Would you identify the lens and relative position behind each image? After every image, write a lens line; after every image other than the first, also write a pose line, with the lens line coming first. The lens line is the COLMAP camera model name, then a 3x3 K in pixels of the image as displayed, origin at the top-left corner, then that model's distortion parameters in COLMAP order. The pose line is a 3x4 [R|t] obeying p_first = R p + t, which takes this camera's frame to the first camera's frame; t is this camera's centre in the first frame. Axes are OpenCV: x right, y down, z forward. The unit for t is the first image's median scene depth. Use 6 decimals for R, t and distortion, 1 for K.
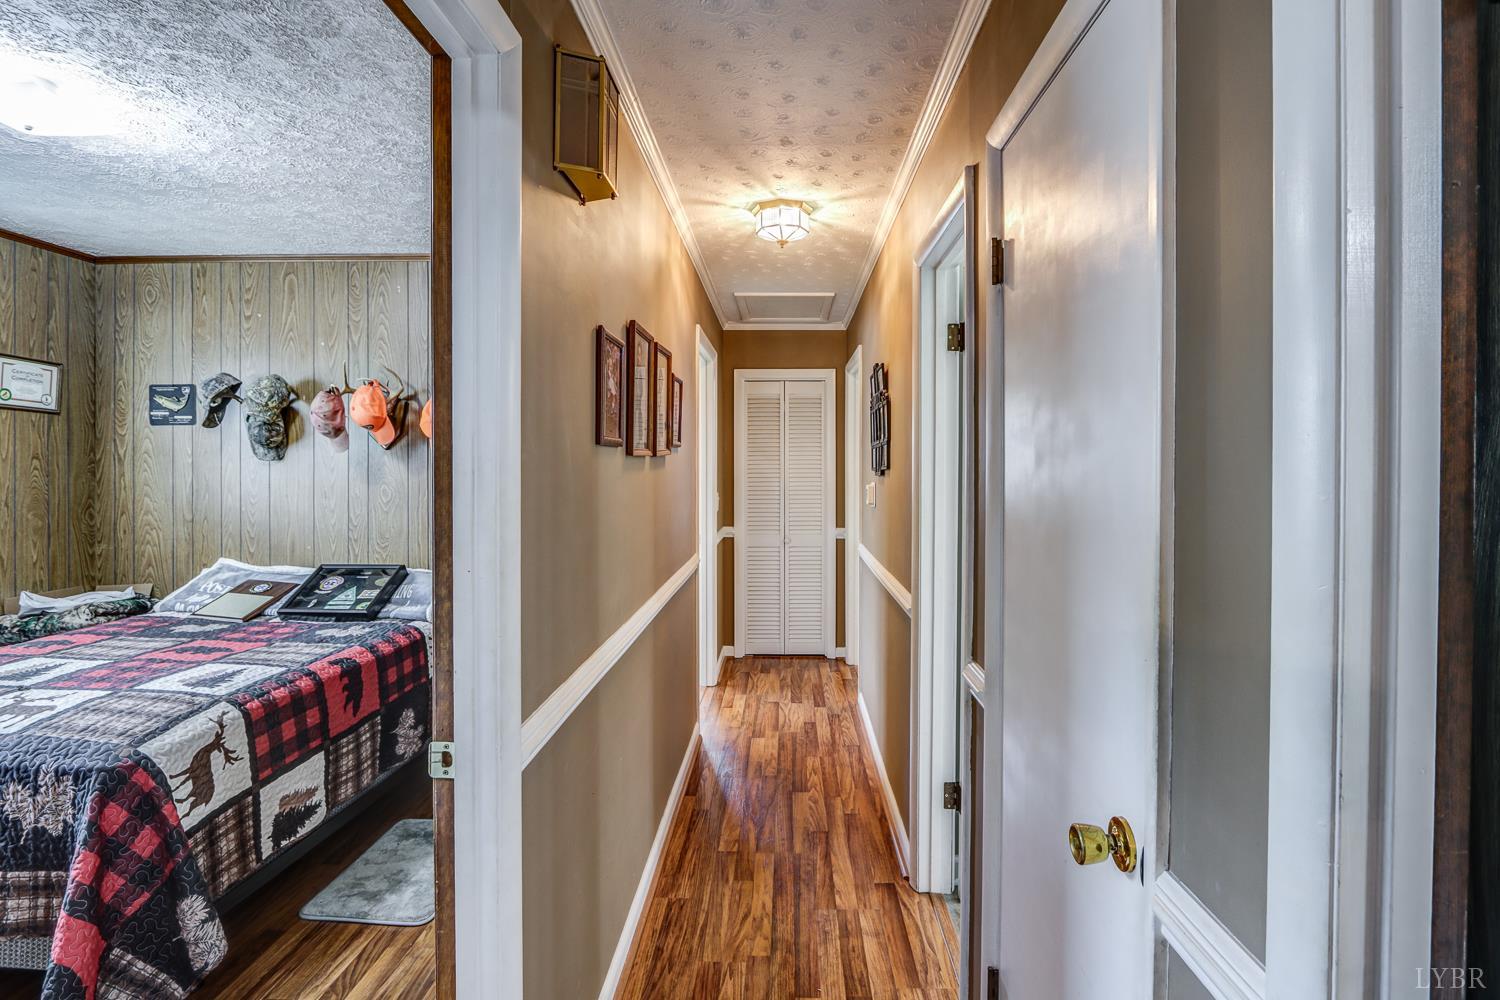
lens RADIAL K [[714.7, 0, 749.1], [0, 714.7, 464.5], [0, 0, 1]] dist [-0.017511, 0.001775]
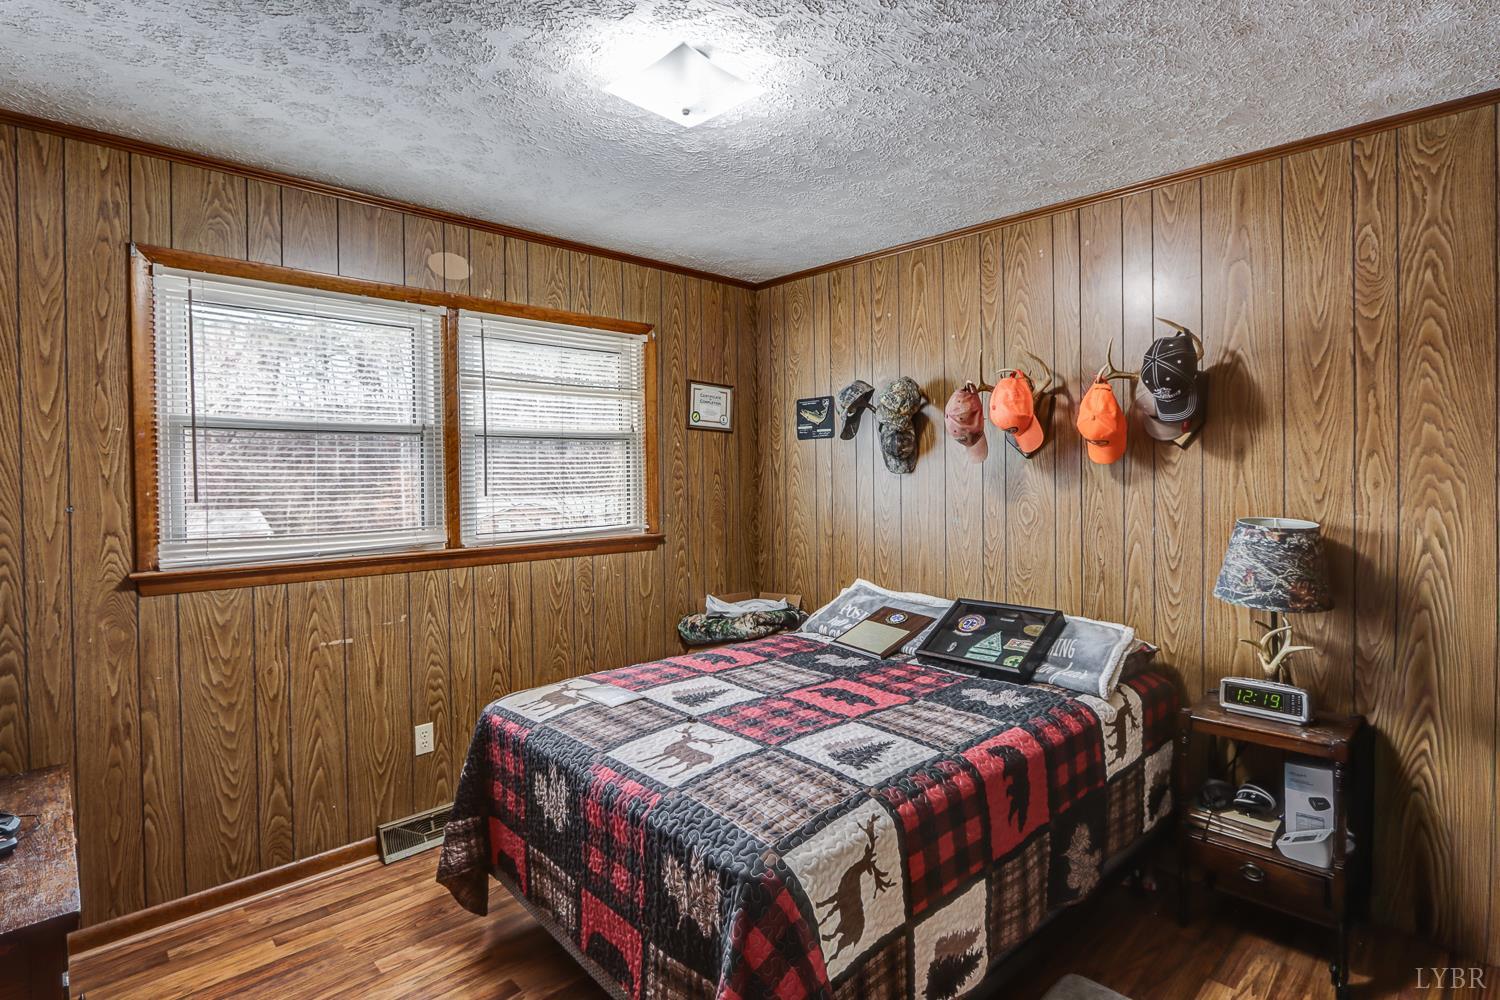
lens RADIAL K [[706.1, 0, 743.5], [0, 706.1, 483.8], [0, 0, 1]] dist [-0.024498, 0.007454]
pose [[0.707897, 0.000946, -0.706315, -0.225006], [0.009892, 0.999888, 0.011254, -0.005242], [0.706246, -0.014954, 0.707808, 0.272141]]
